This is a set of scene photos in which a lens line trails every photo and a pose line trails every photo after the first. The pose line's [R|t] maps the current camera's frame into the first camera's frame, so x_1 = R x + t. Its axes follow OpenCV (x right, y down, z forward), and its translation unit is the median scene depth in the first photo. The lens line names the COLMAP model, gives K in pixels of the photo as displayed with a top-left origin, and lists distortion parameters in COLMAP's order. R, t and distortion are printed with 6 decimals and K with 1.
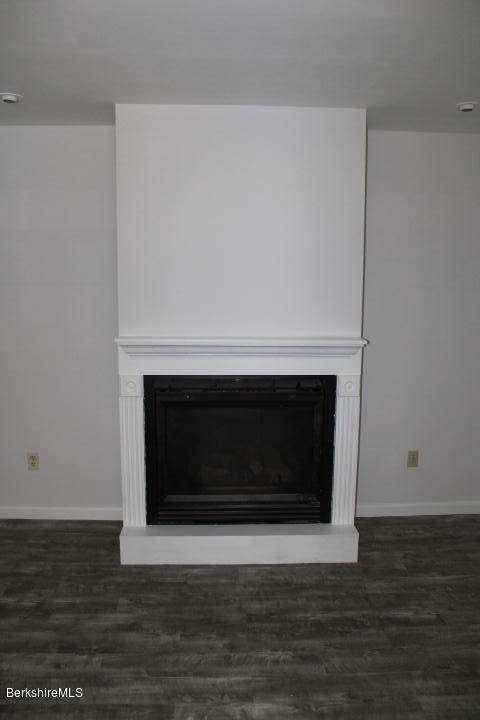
lens RADIAL K [[600.5, 0, 239.9], [0, 600.5, 362.5], [0, 0, 1]] dist [-0.137638, 0.108870]
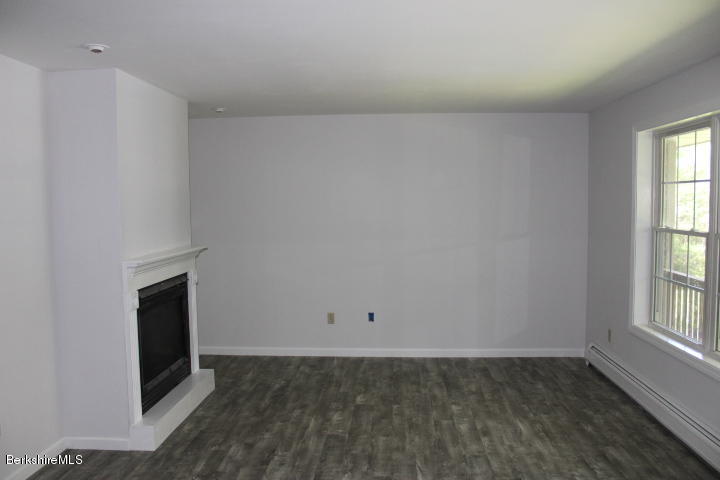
lens RADIAL K [[600.5, 0, 359.4], [0, 600.5, 239.7], [0, 0, 1]] dist [-0.137638, 0.108870]
pose [[0.087641, -0.072512, 0.993510, -1.537641], [0.158003, 0.985733, 0.058006, -0.094742], [-0.983542, 0.151894, 0.097848, 0.486740]]
